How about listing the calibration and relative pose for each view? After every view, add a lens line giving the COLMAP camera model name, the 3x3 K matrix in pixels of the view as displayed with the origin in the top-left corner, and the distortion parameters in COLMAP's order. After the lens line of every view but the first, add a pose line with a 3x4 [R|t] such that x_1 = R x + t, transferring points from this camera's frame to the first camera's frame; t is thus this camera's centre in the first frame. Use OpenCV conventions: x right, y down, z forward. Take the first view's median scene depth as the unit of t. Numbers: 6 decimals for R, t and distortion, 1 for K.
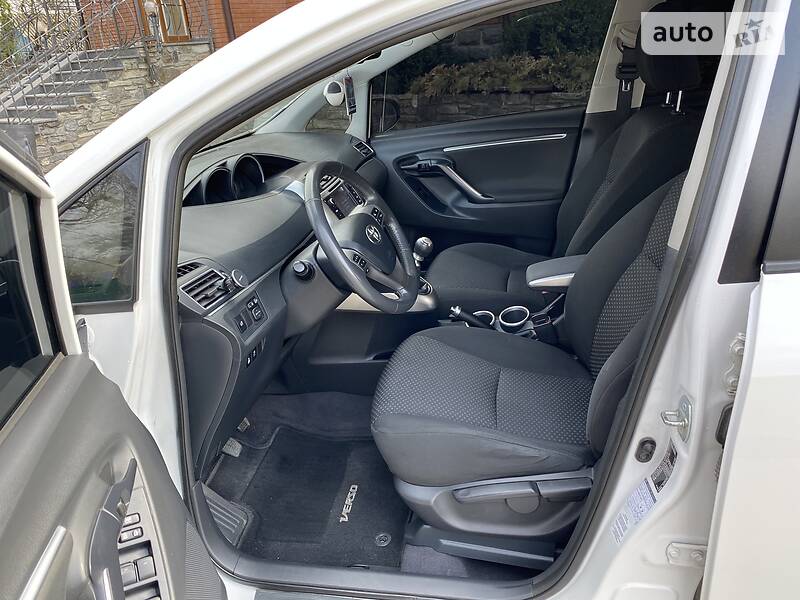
lens RADIAL K [[612.5, 0, 401.4], [0, 612.5, 296.5], [0, 0, 1]] dist [0.018142, -0.003667]
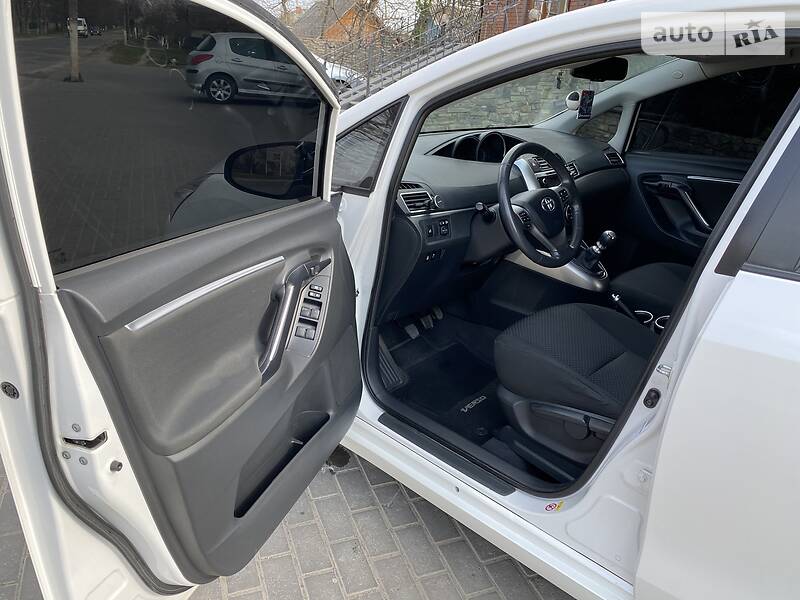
lens RADIAL K [[612.5, 0, 401.4], [0, 612.5, 296.5], [0, 0, 1]] dist [0.018142, -0.003667]
pose [[0.835848, 0.329902, -0.438774, 0.324675], [-0.336322, 0.939455, 0.065670, 0.100405], [0.433873, 0.092679, 0.896195, -0.297076]]
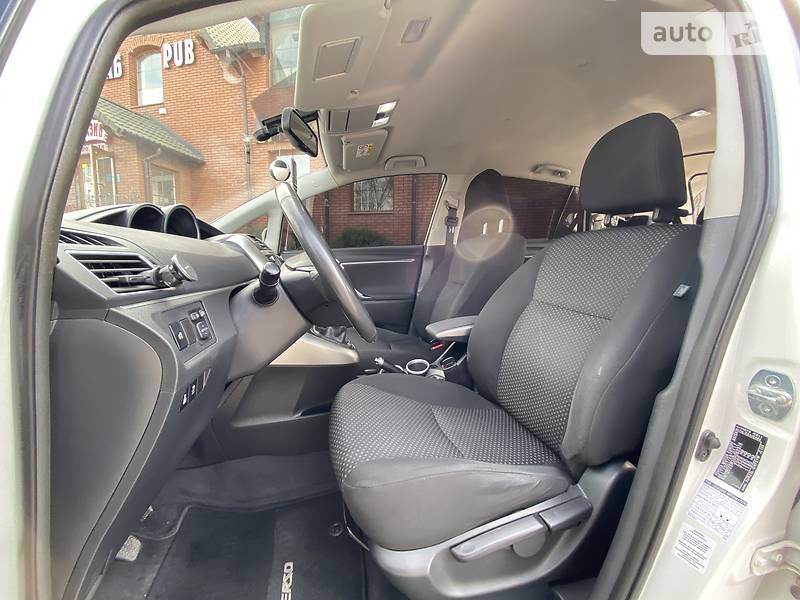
lens RADIAL K [[322.7, 0, 396.6], [0, 322.7, 302.0], [0, 0, 1]] dist [0.021797, -0.021104]
pose [[0.917208, 0.038549, 0.396540, -0.158052], [0.075854, 0.960205, -0.268797, 0.099558], [-0.391122, 0.276622, 0.877784, 0.503522]]
